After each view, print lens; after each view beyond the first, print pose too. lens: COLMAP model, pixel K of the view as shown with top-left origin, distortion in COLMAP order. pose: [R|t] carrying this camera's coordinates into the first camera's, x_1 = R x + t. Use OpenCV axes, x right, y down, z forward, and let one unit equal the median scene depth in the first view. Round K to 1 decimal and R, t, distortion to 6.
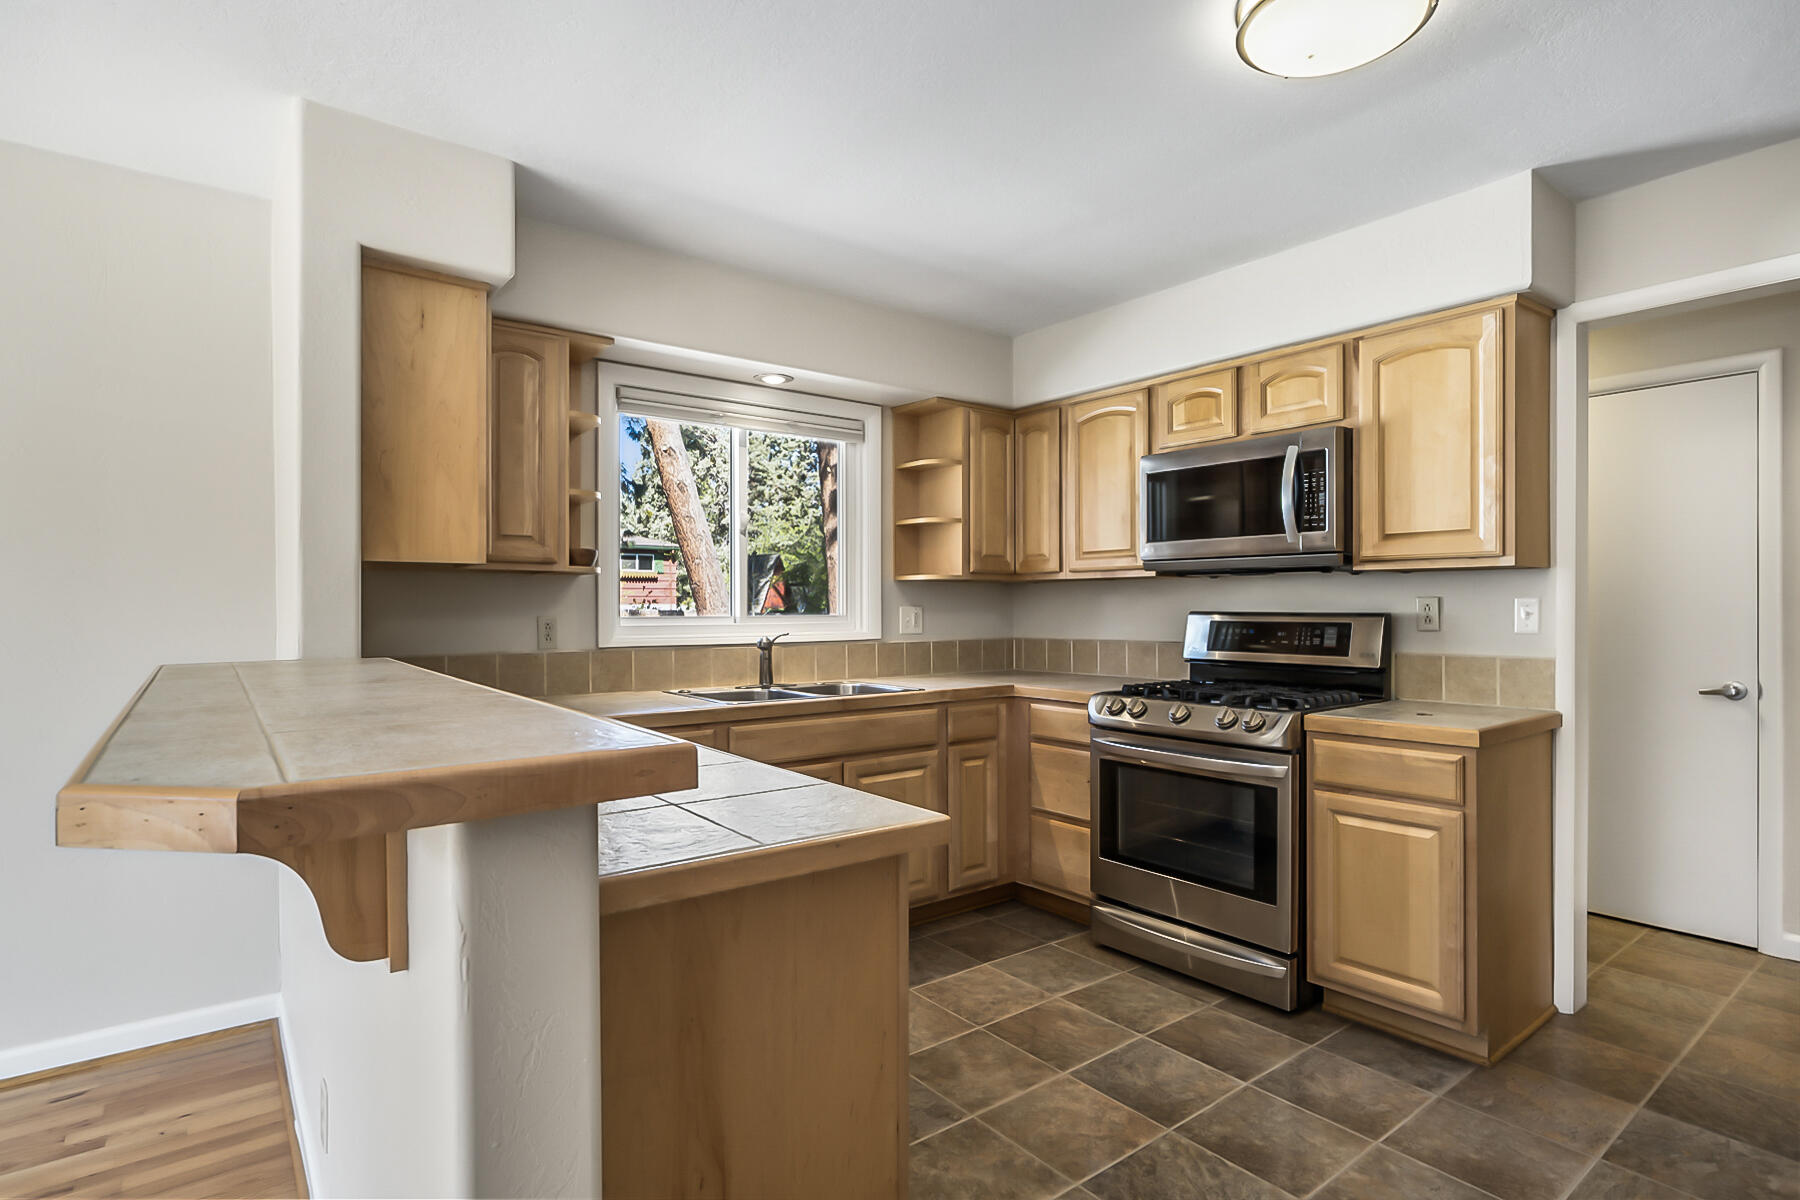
lens RADIAL K [[909.9, 0, 899.5], [0, 909.9, 611.7], [0, 0, 1]] dist [-0.017513, 0.007618]
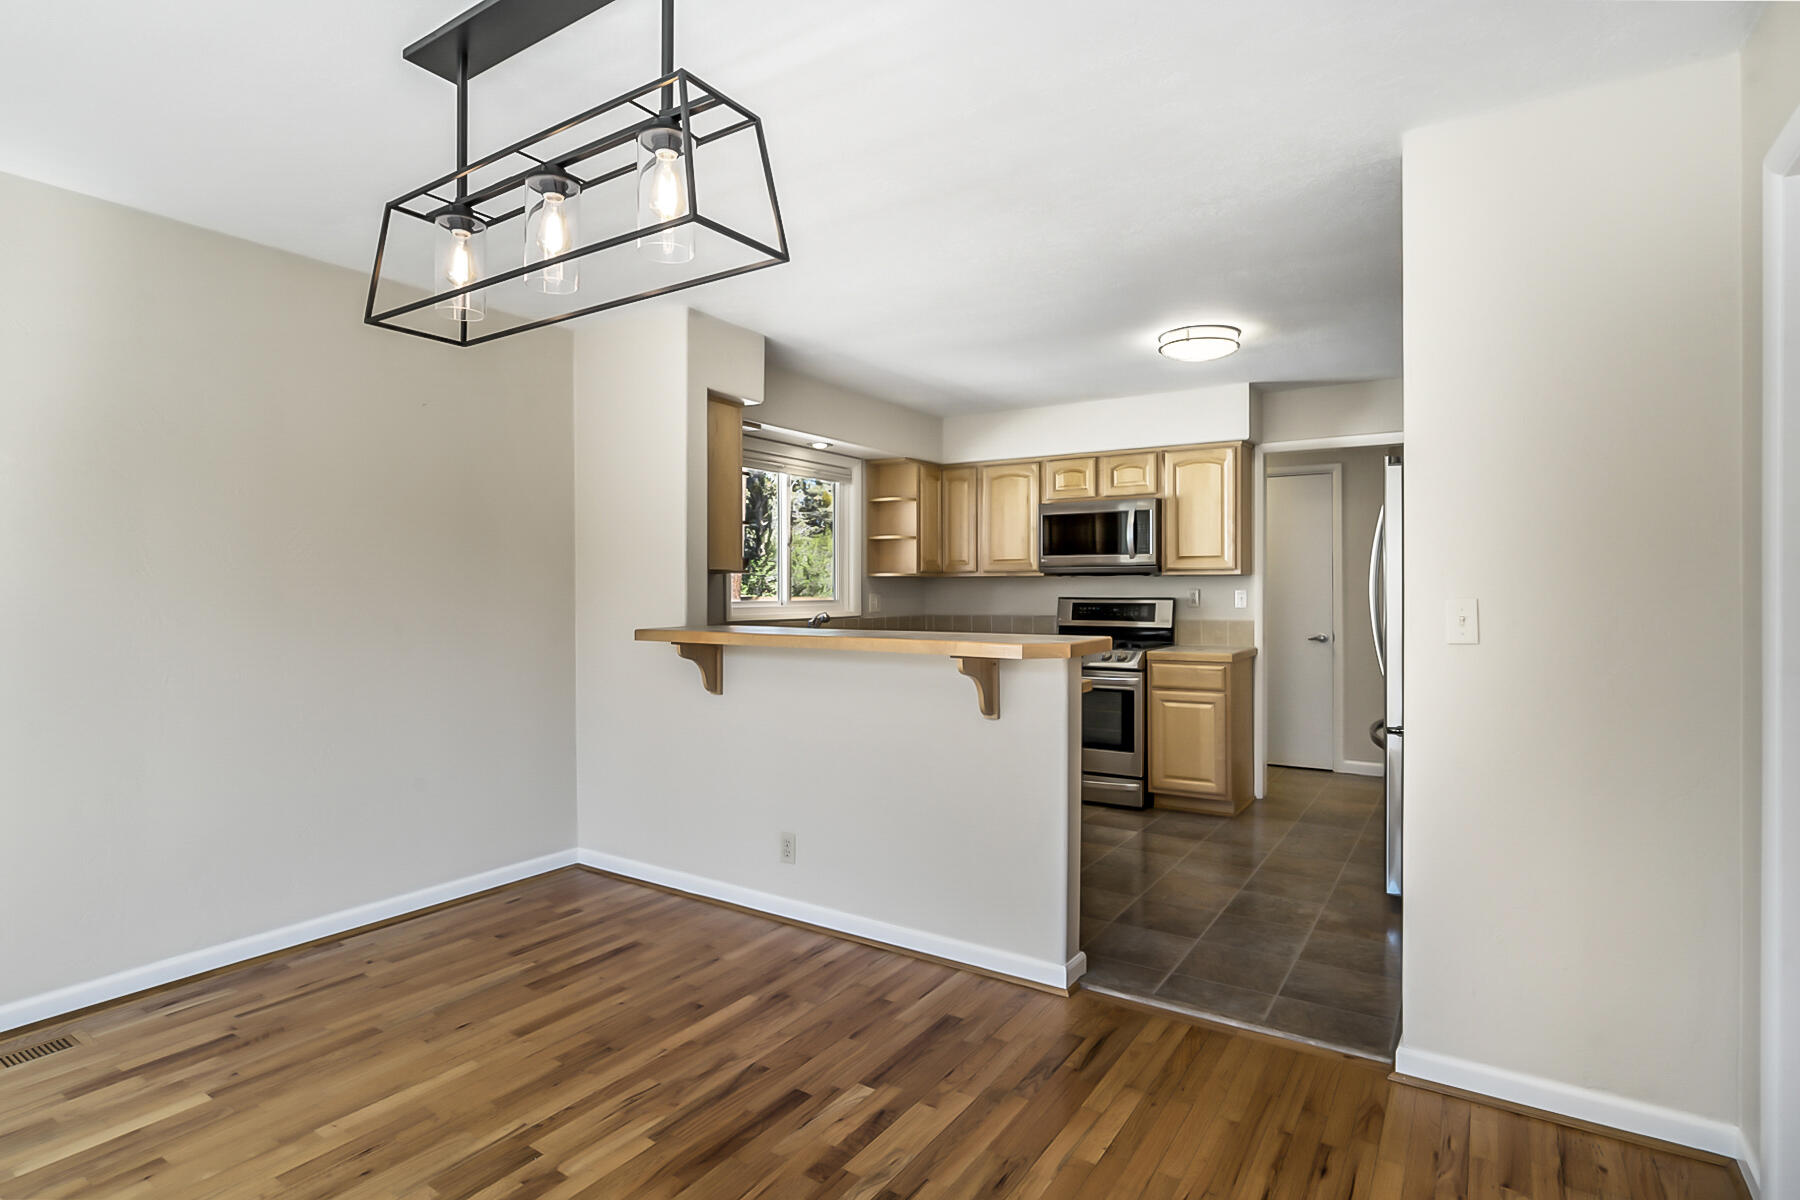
lens RADIAL K [[909.9, 0, 904.0], [0, 909.9, 594.3], [0, 0, 1]] dist [-0.017513, 0.007618]
pose [[0.943196, -0.001153, 0.332234, -0.527502], [0.002291, 0.999993, -0.003035, -0.001092], [-0.332228, 0.003624, 0.943192, -0.498272]]
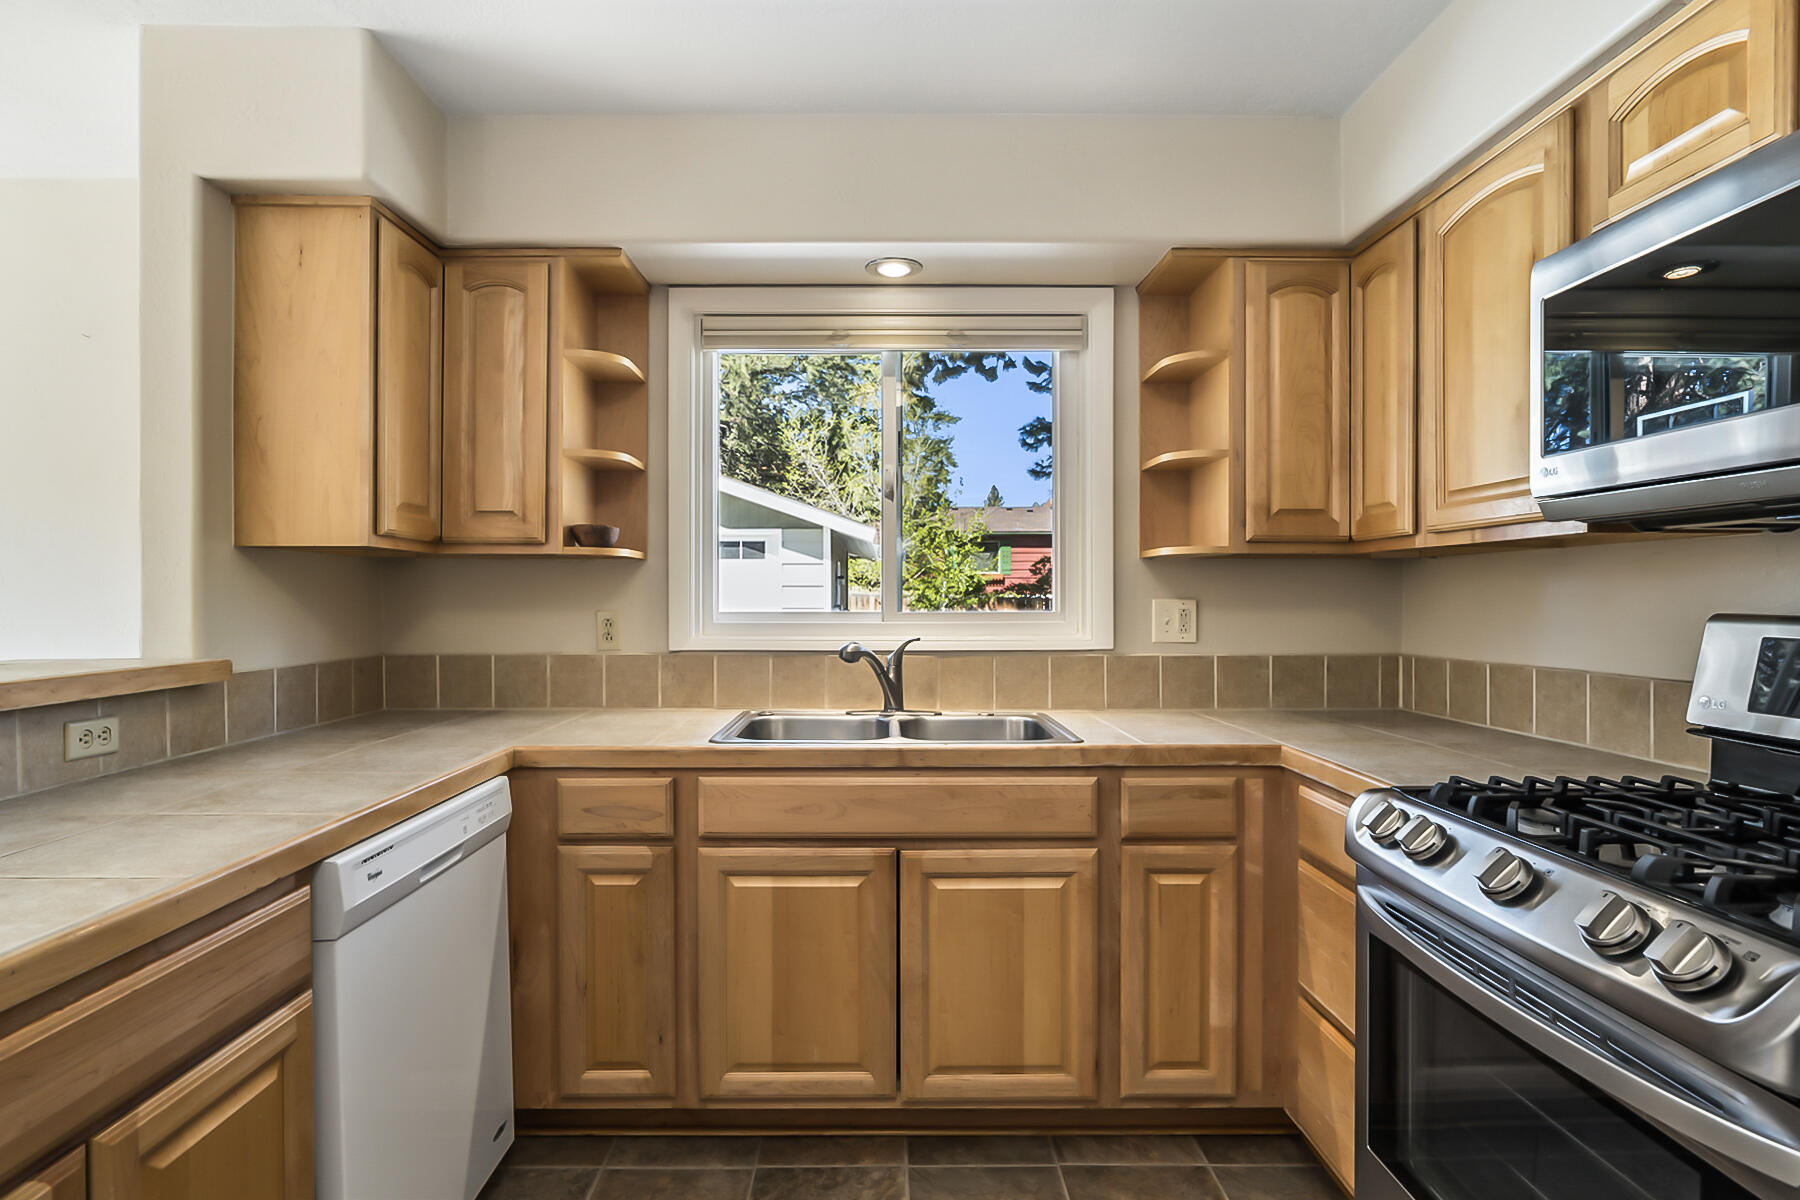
lens RADIAL K [[909.9, 0, 900.8], [0, 909.9, 604.4], [0, 0, 1]] dist [-0.017513, 0.007618]
pose [[0.795070, 0.007285, -0.606475, 0.294258], [-0.004782, 0.999972, 0.005743, -0.005835], [0.606499, -0.001666, 0.795082, 0.470428]]
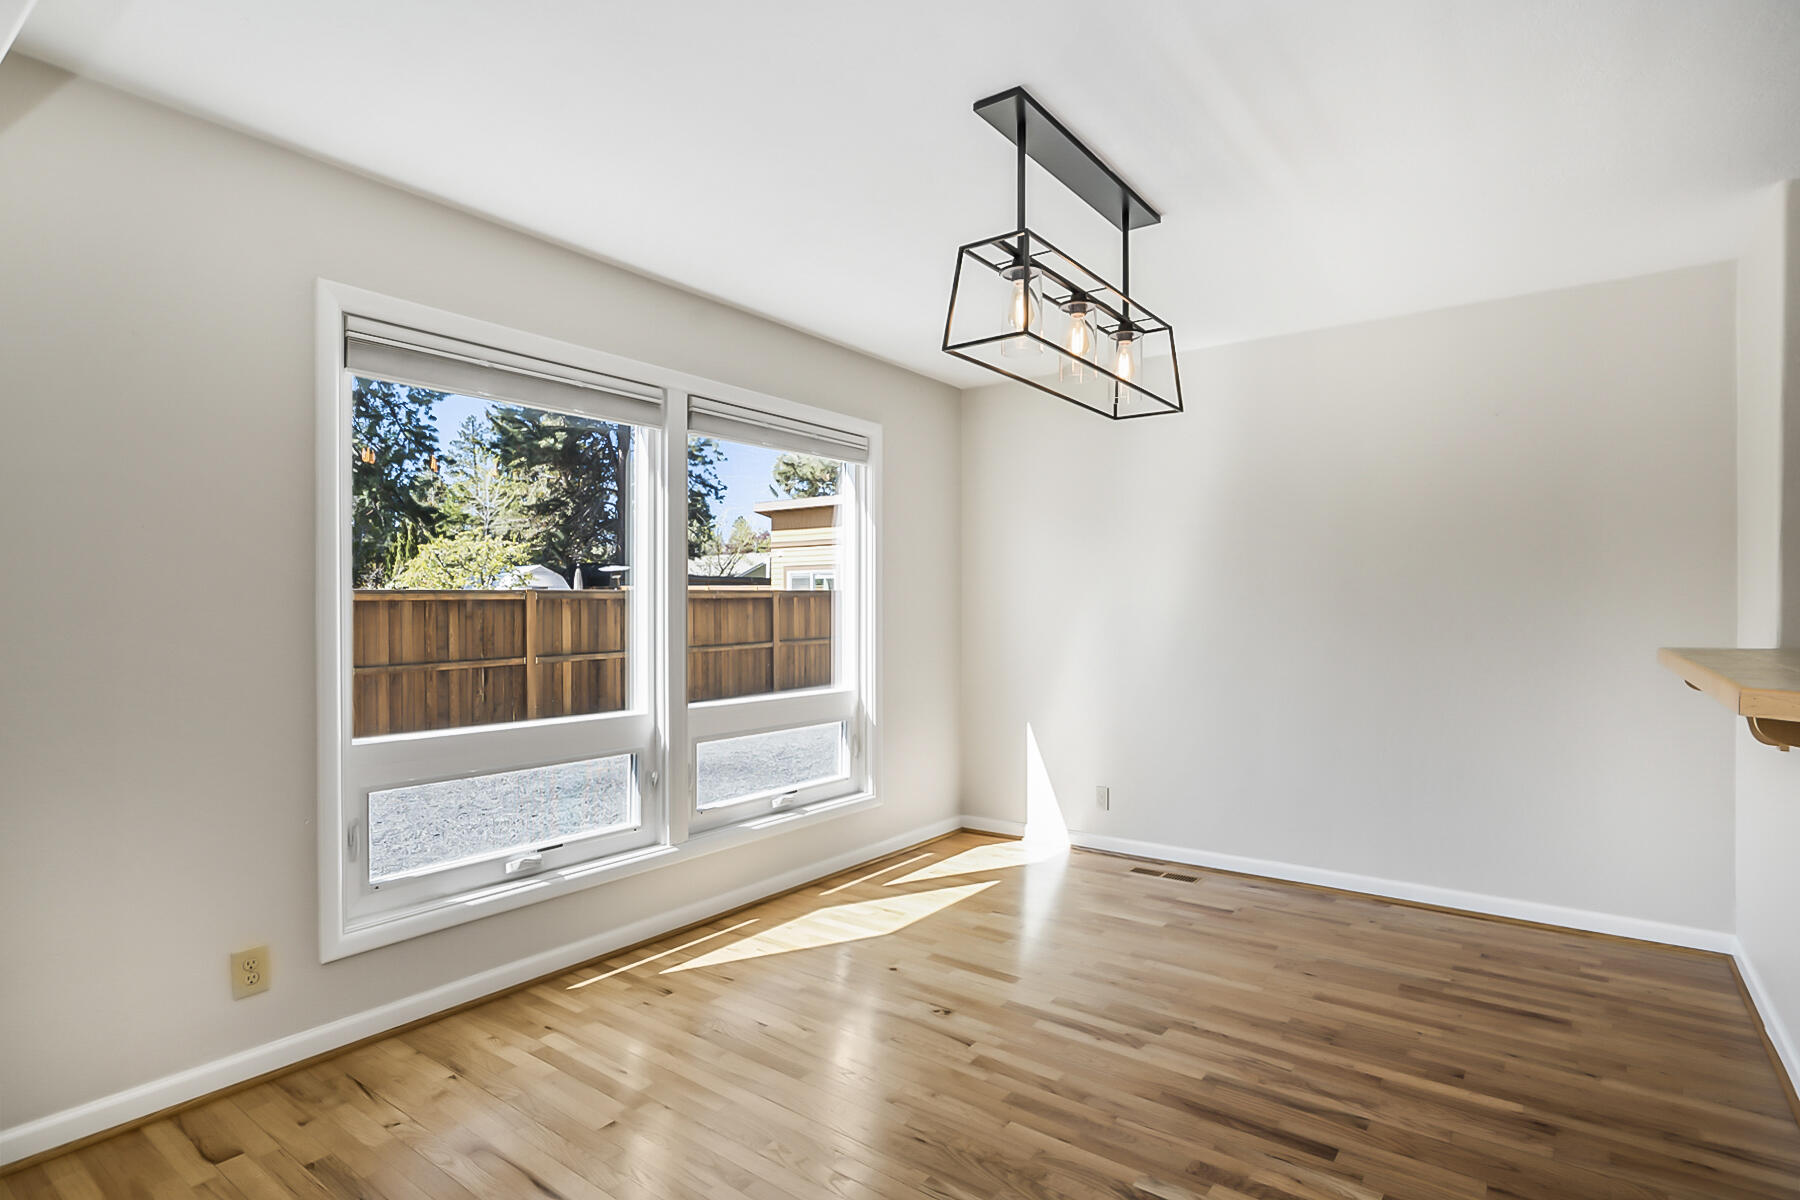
lens RADIAL K [[909.9, 0, 888.0], [0, 909.9, 614.7], [0, 0, 1]] dist [-0.017513, 0.007618]
pose [[0.269027, 0.007900, -0.963100, 0.107954], [-0.008383, 0.999948, 0.005861, 0.007713], [0.963096, 0.006497, 0.269079, -0.290064]]
